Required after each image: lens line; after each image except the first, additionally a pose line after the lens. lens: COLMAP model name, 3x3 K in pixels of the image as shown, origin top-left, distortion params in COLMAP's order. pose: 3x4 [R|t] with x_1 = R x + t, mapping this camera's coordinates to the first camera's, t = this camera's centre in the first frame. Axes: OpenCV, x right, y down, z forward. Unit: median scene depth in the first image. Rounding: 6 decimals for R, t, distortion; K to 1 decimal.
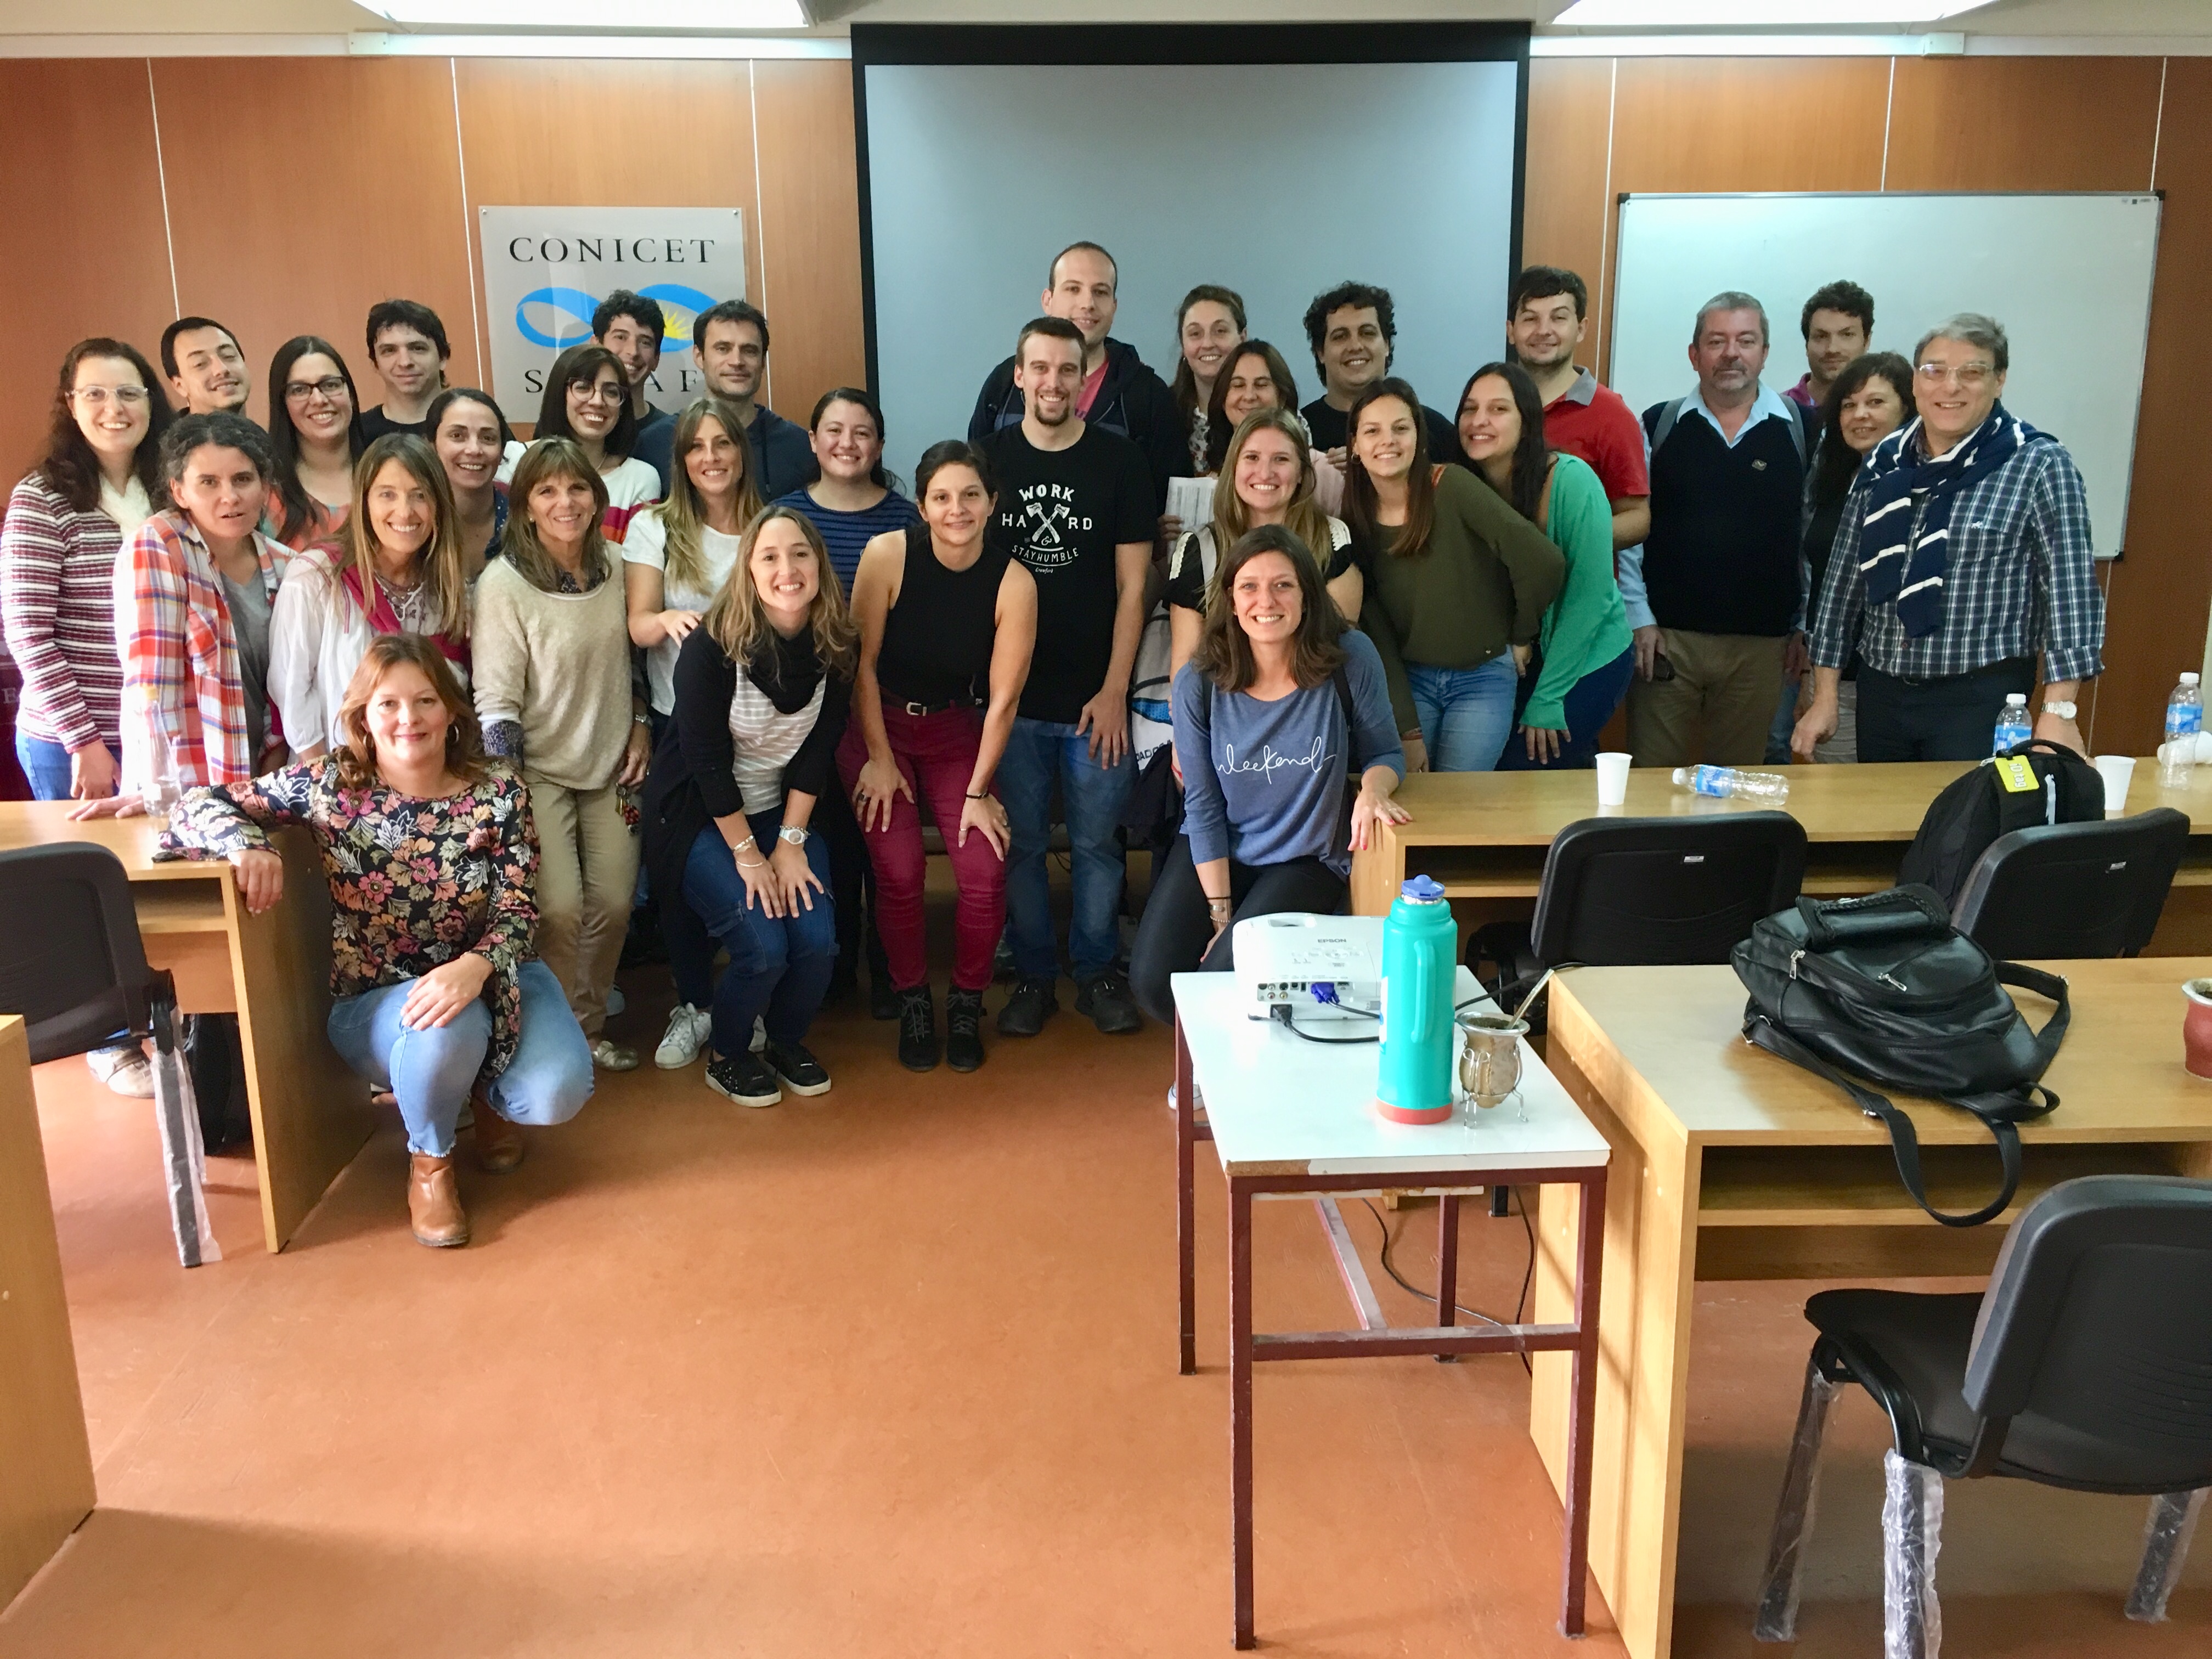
lens RADIAL K [[1917.0, 0, 1099.7], [0, 1917.0, 830.5], [0, 0, 1]] dist [0.048540, -0.057569]
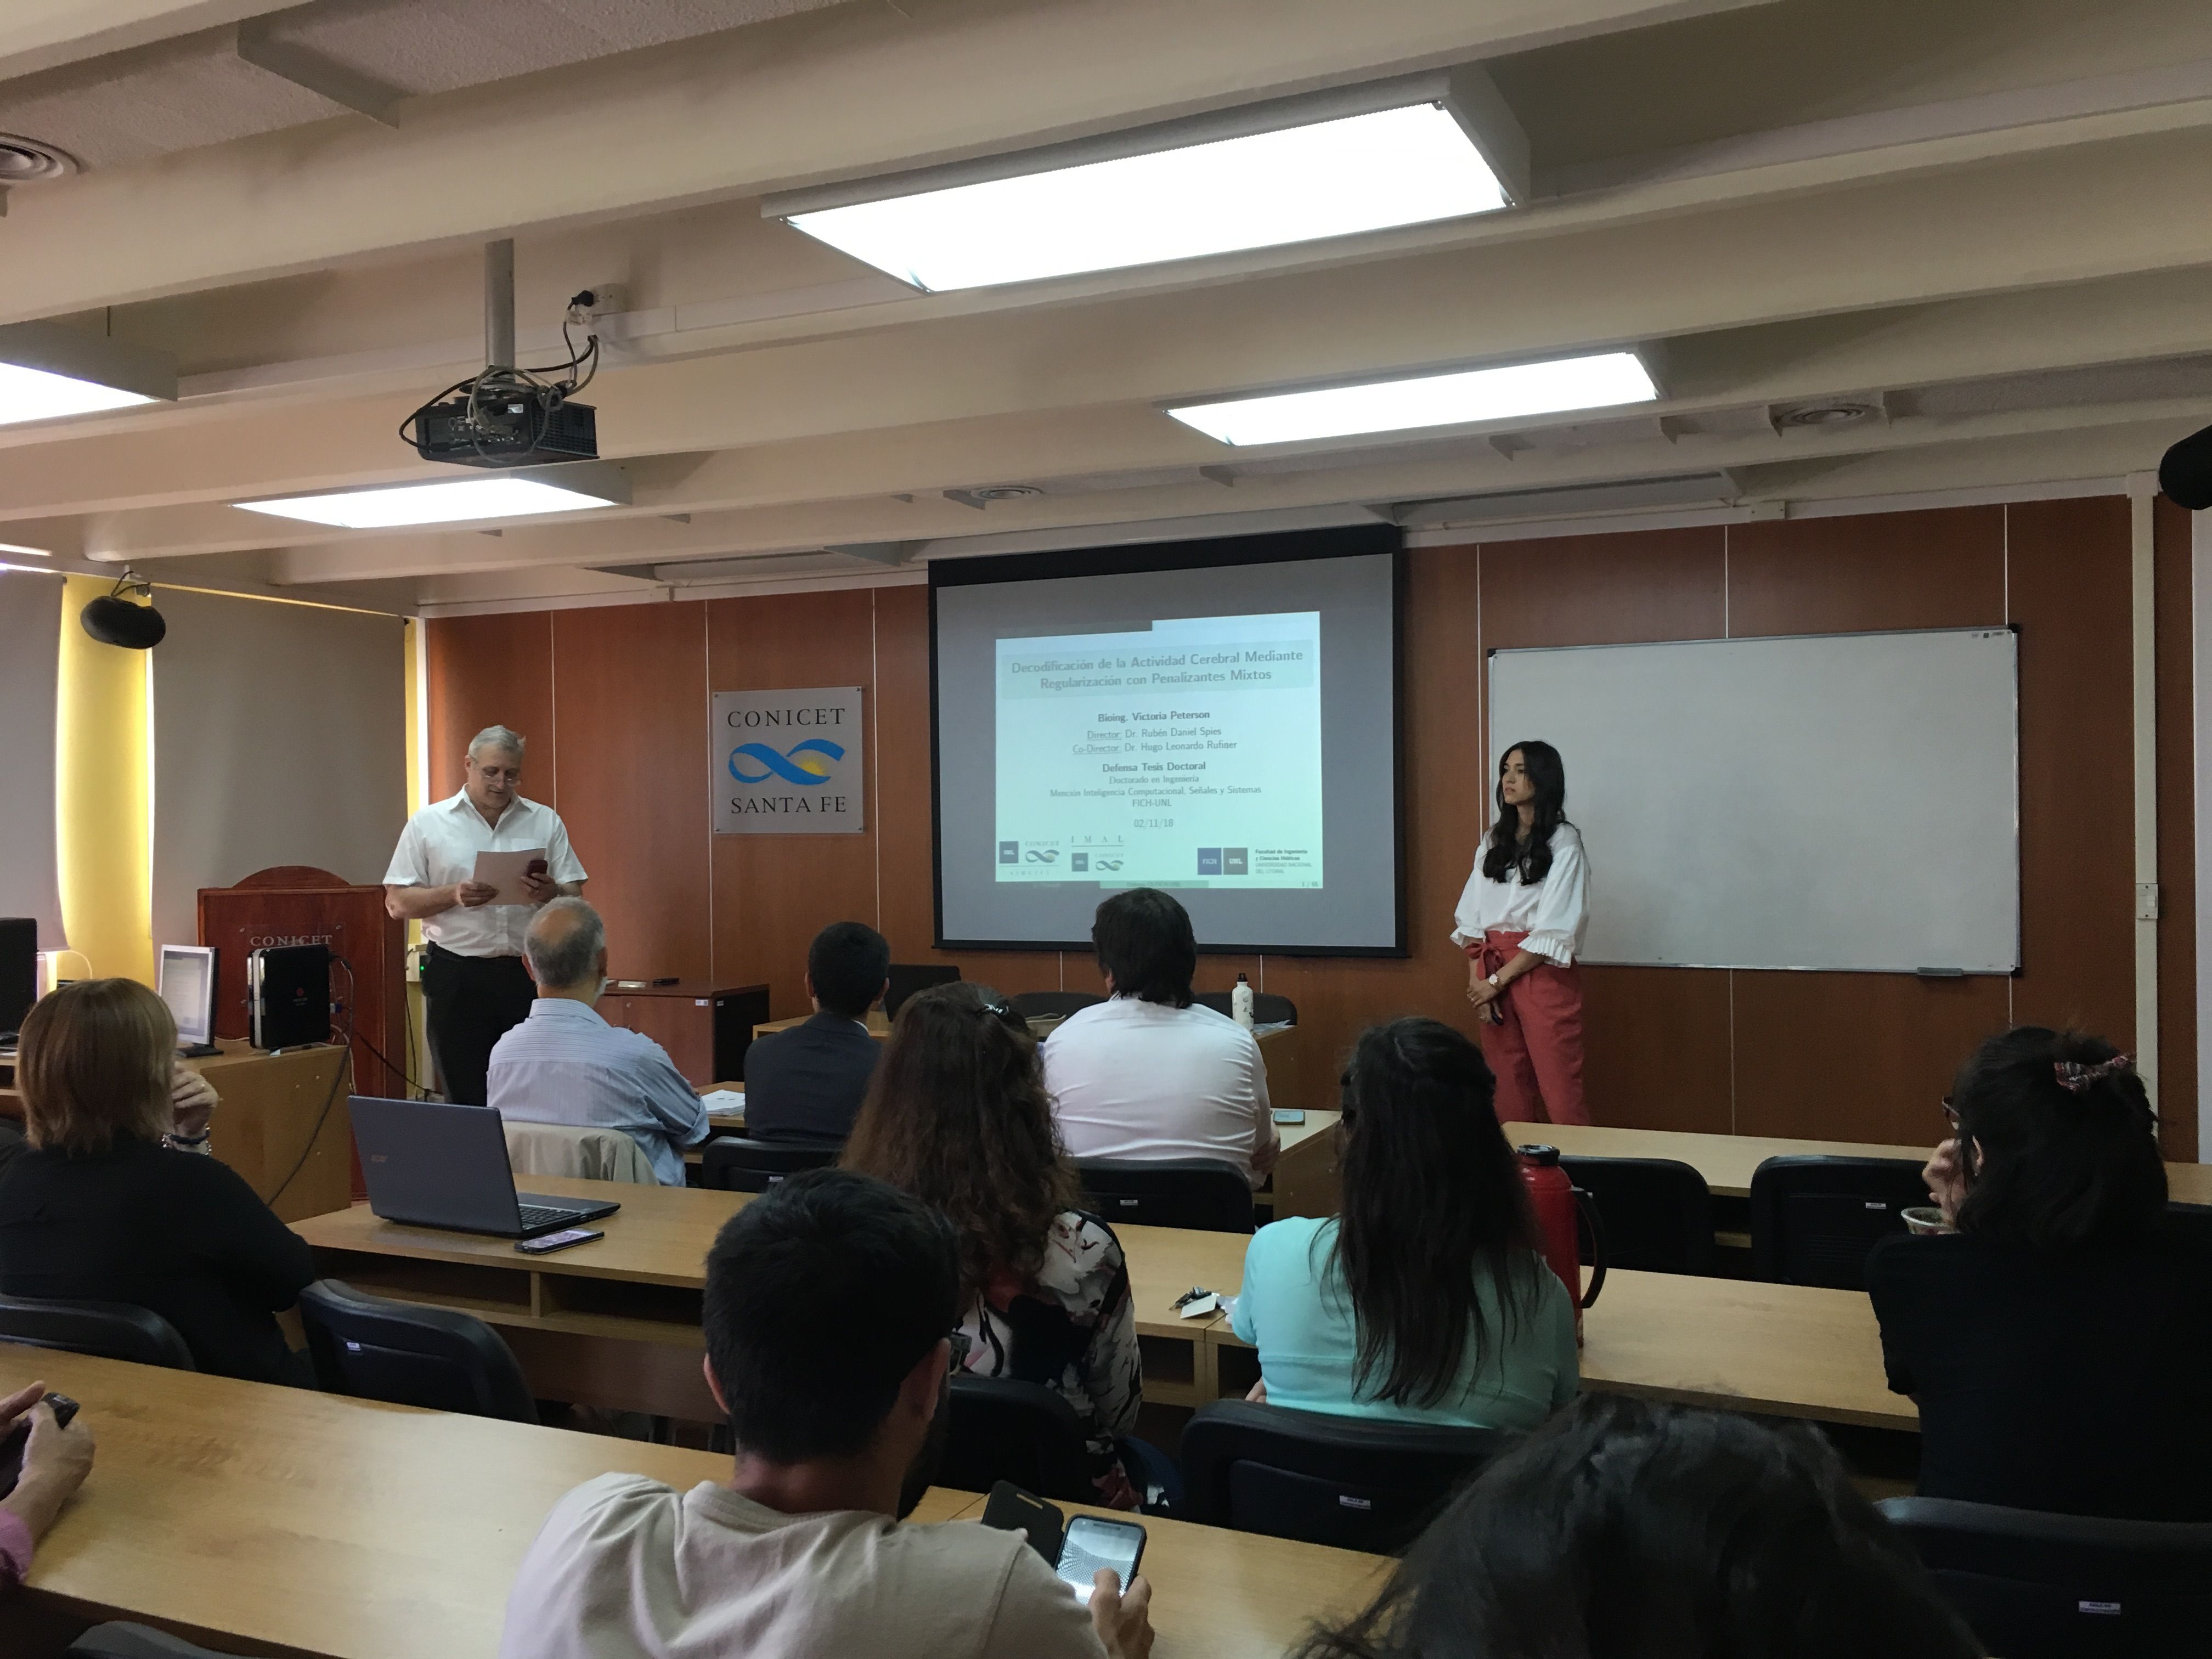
lens RADIAL K [[1917.0, 0, 1096.3], [0, 1917.0, 821.8], [0, 0, 1]] dist [0.048540, -0.057569]
pose [[0.878183, -0.000449, -0.478324, 0.645386], [-0.109697, 0.973158, -0.202313, 0.041051], [0.465576, 0.230139, 0.854561, -0.103870]]
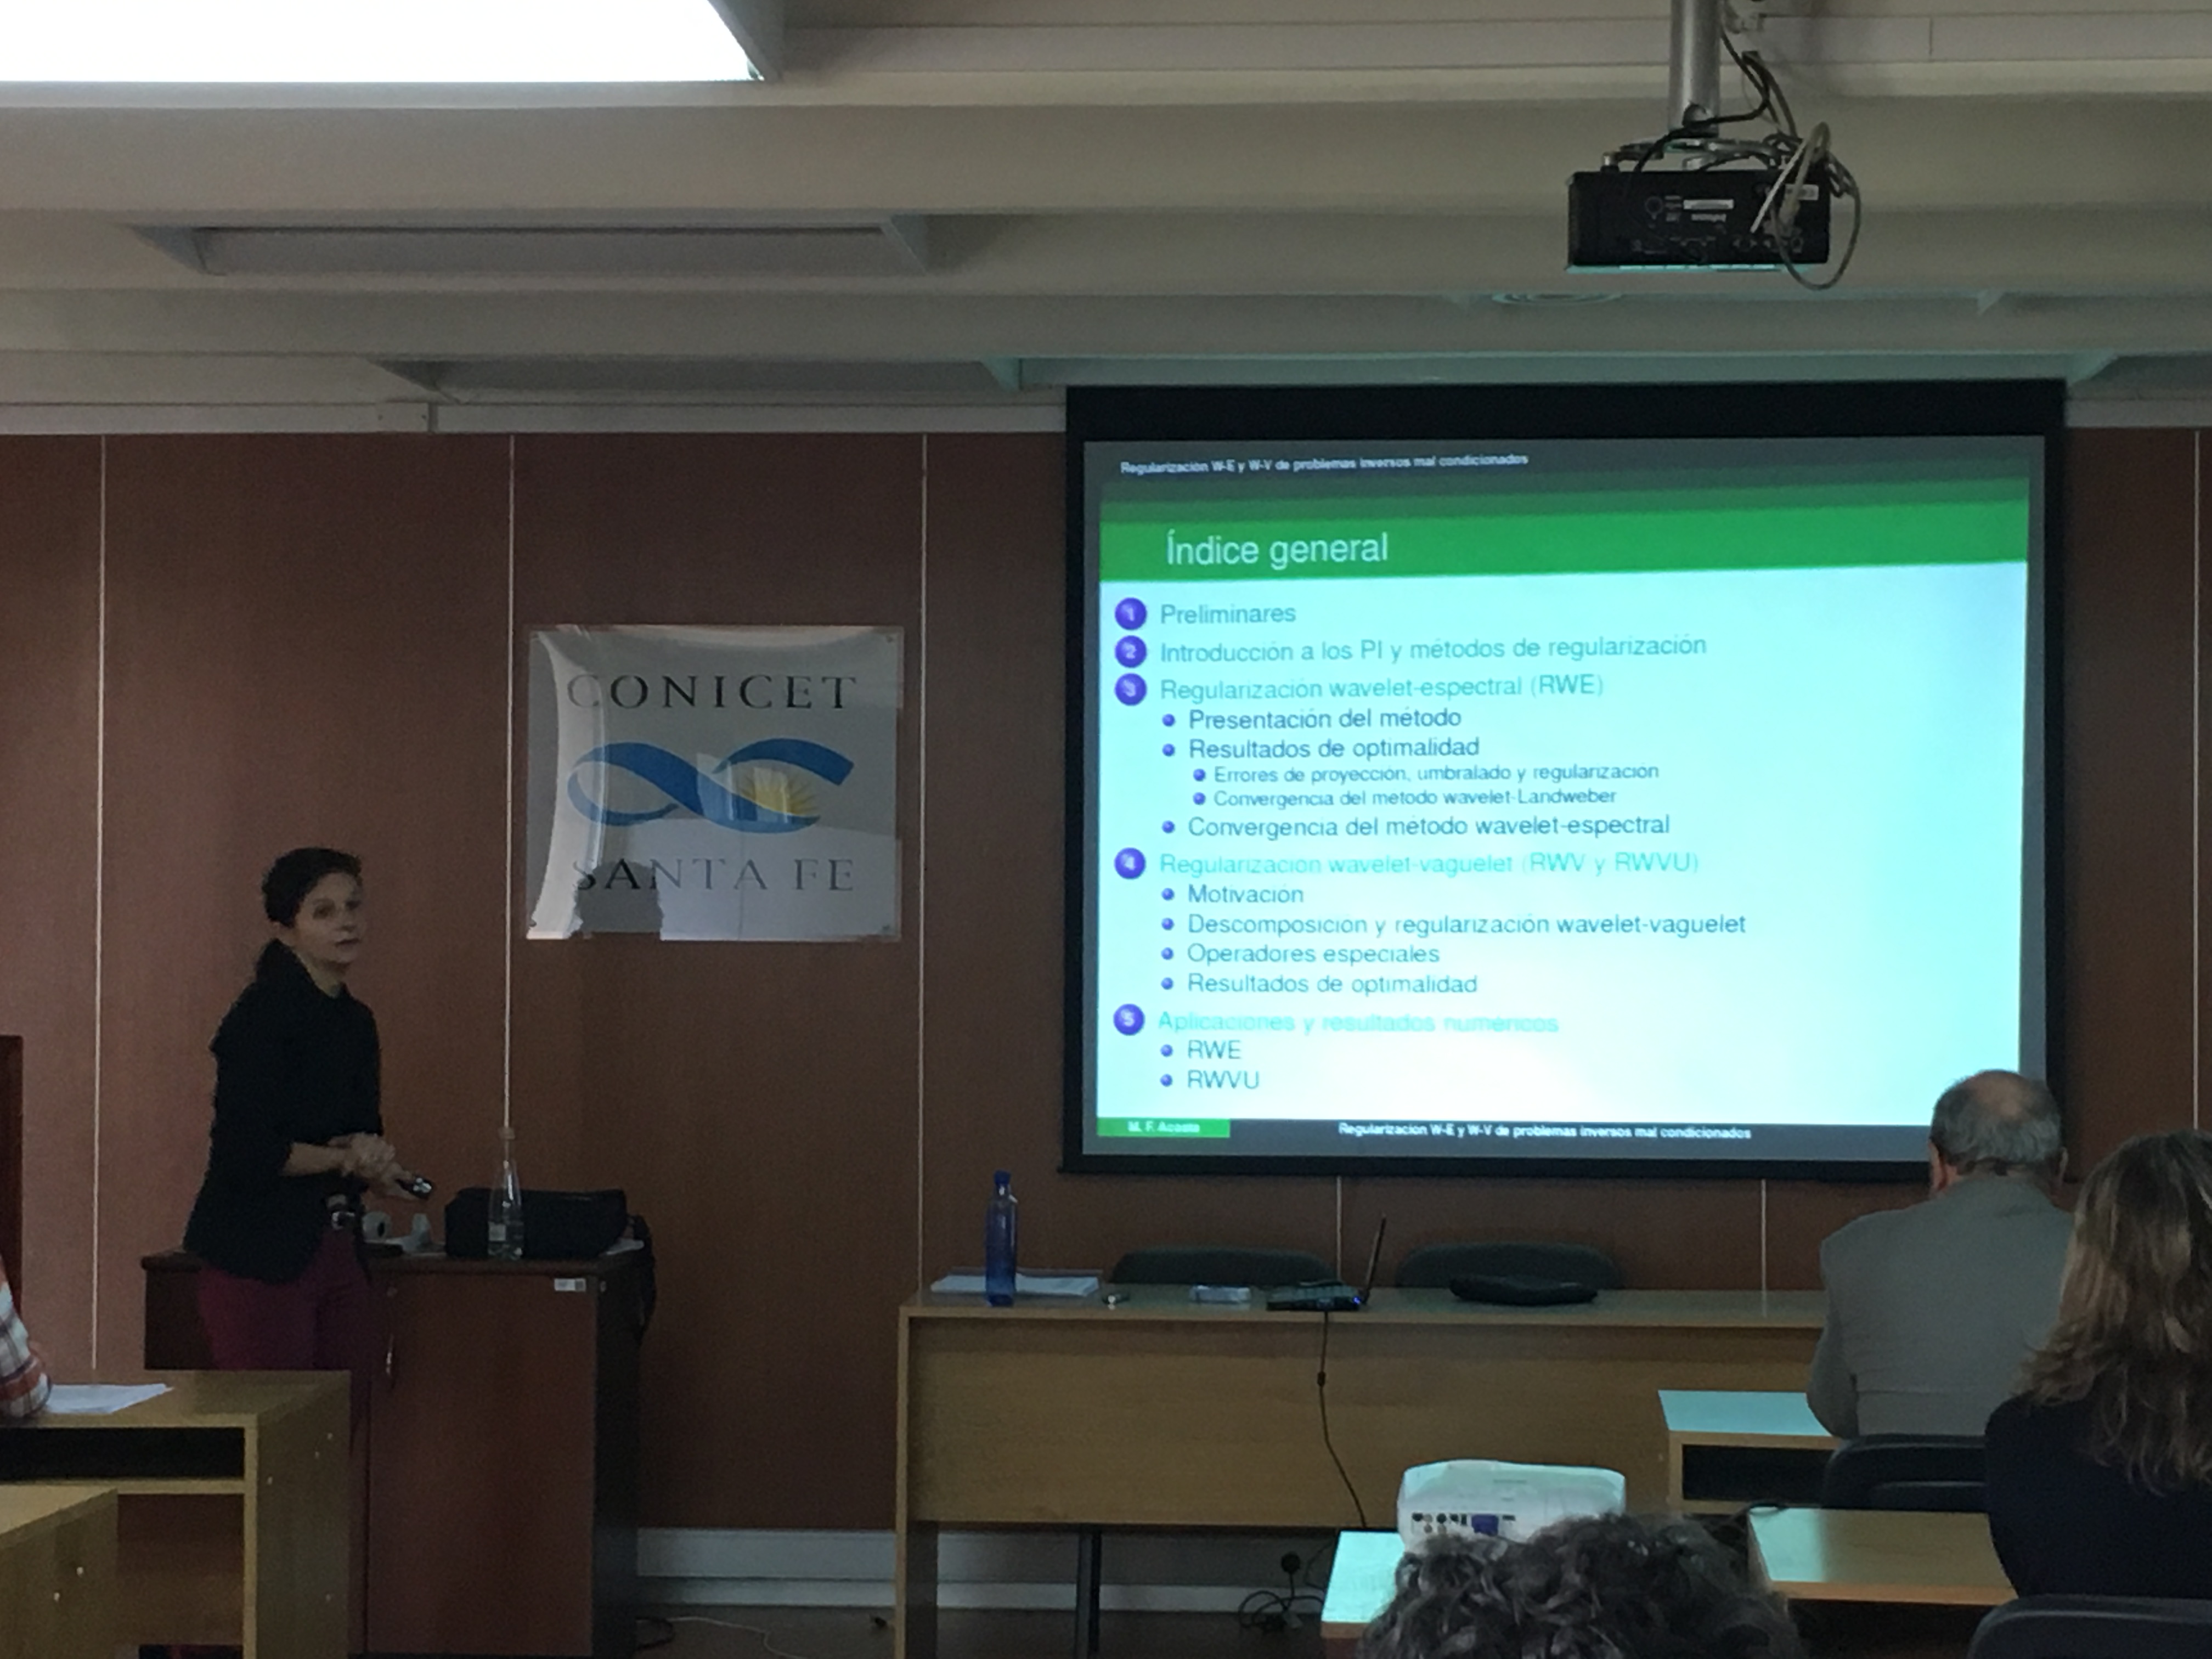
lens RADIAL K [[4354.3, 0, 1107.2], [0, 4354.3, 834.7], [0, 0, 1]] dist [0.075295, 0.000000]
pose [[0.991785, 0.011367, -0.127410, 0.089568], [-0.042200, 0.969355, -0.242013, 0.123253], [0.120754, 0.245401, 0.961871, -0.480680]]
